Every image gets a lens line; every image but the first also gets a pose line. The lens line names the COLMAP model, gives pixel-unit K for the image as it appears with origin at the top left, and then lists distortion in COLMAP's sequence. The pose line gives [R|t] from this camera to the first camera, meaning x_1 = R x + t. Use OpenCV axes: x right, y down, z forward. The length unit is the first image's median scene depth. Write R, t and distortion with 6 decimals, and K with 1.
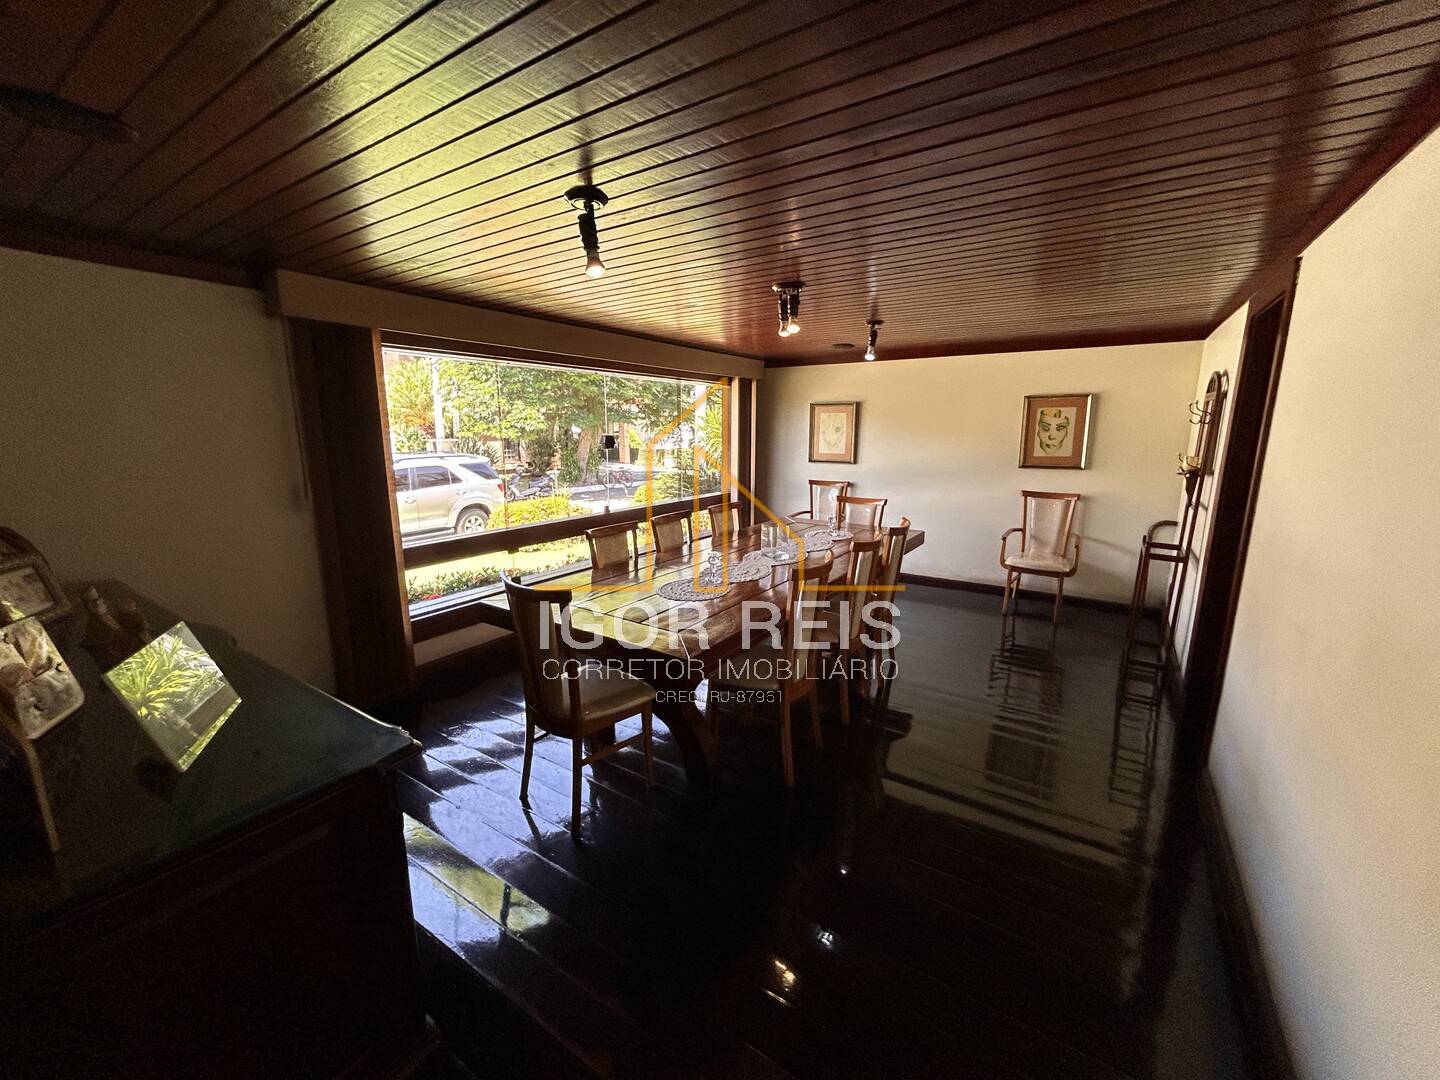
lens RADIAL K [[581.0, 0, 719.6], [0, 581.0, 543.3], [0, 0, 1]] dist [-0.005403, 0.006749]
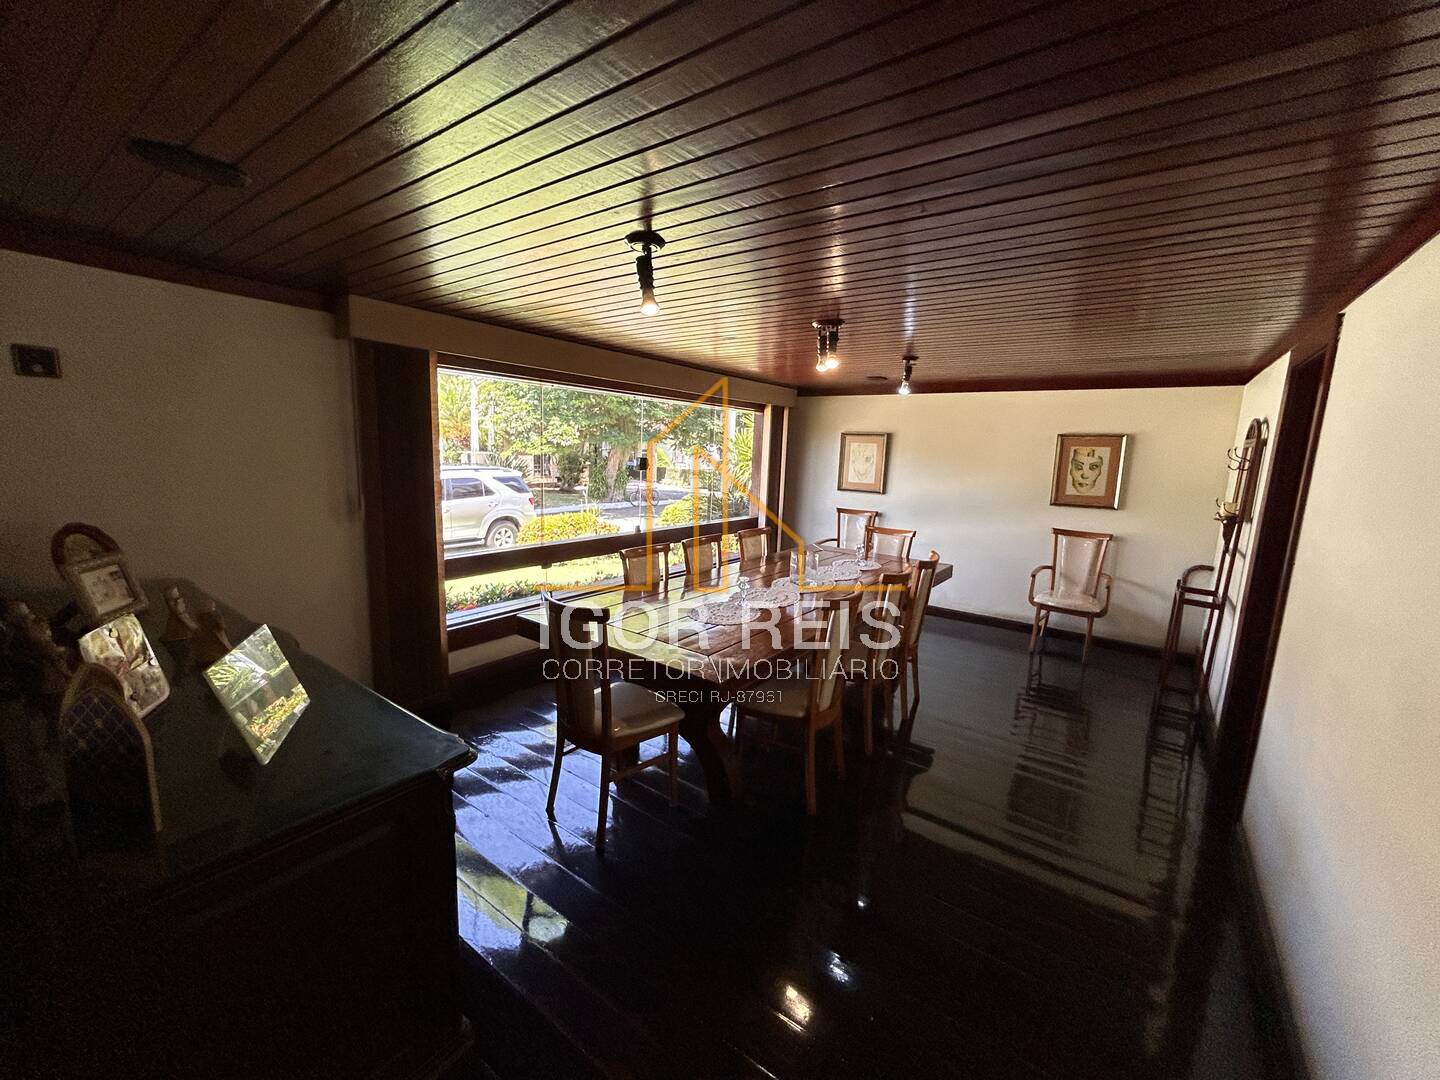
lens RADIAL K [[581.0, 0, 719.6], [0, 581.0, 543.3], [0, 0, 1]] dist [-0.005403, 0.006749]
pose [[0.998311, 0.043836, -0.038136, -0.014504], [-0.045176, 0.998365, -0.035019, -0.005960], [0.036539, 0.036683, 0.998659, -0.019171]]
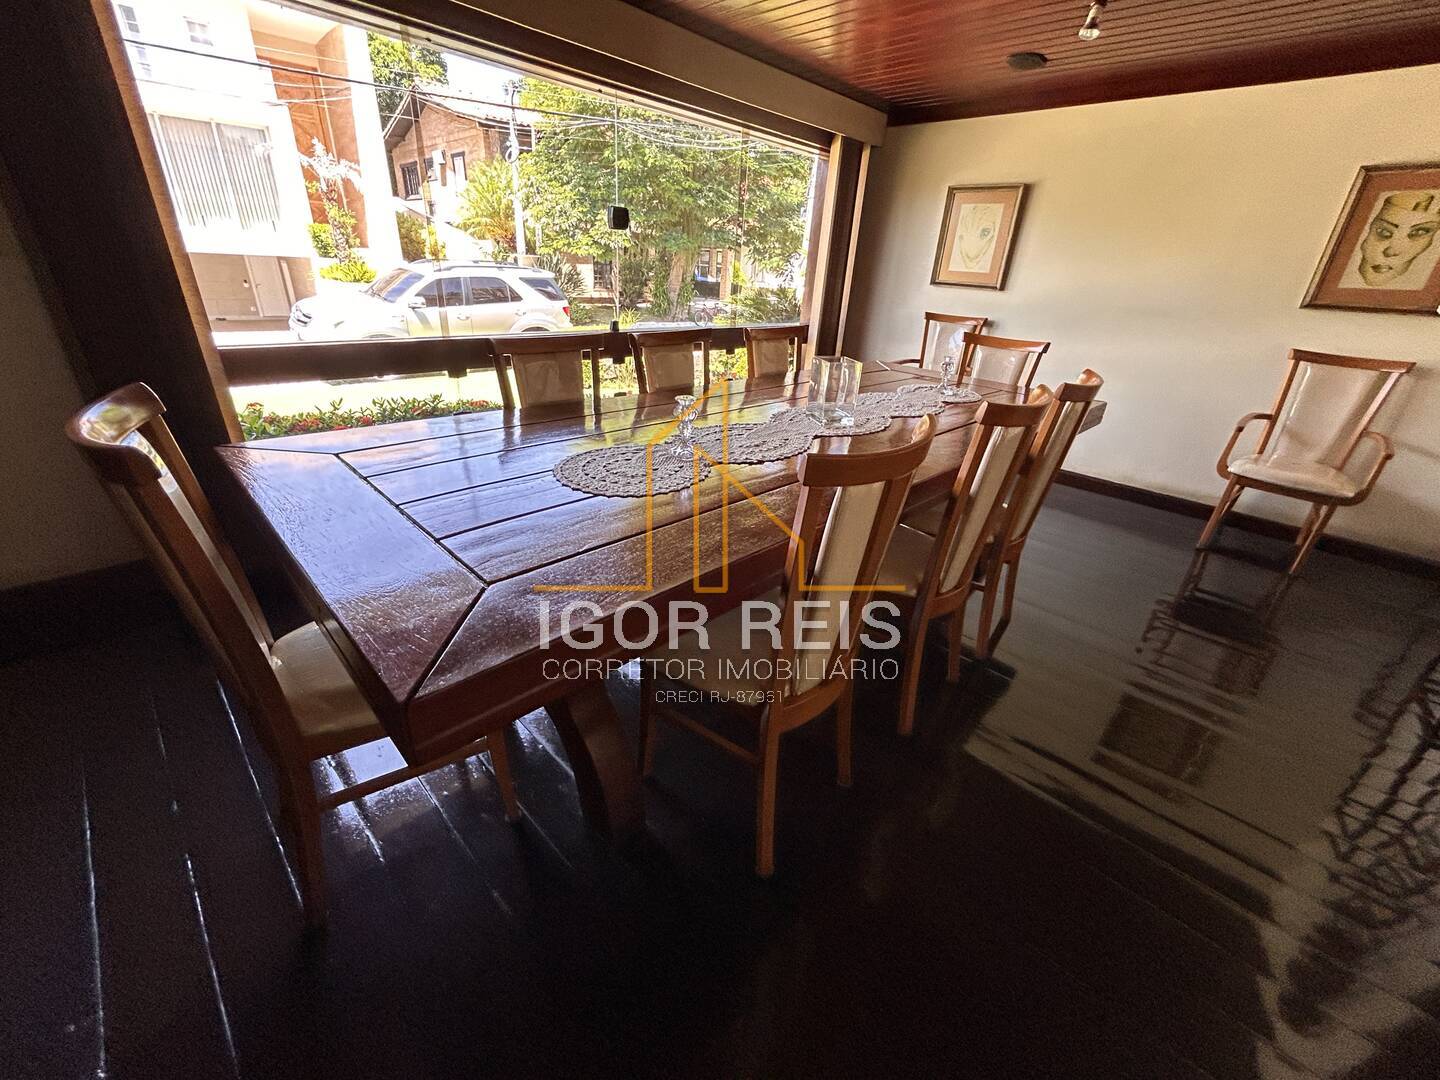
lens RADIAL K [[580.6, 0, 720.0], [0, 580.6, 540.0], [0, 0, 1]] dist [-0.006334, 0.000002]
pose [[0.980490, 0.130521, -0.146978, 0.088029], [-0.091741, 0.965153, 0.245079, 0.007867], [0.173845, -0.226814, 0.958297, 0.416903]]
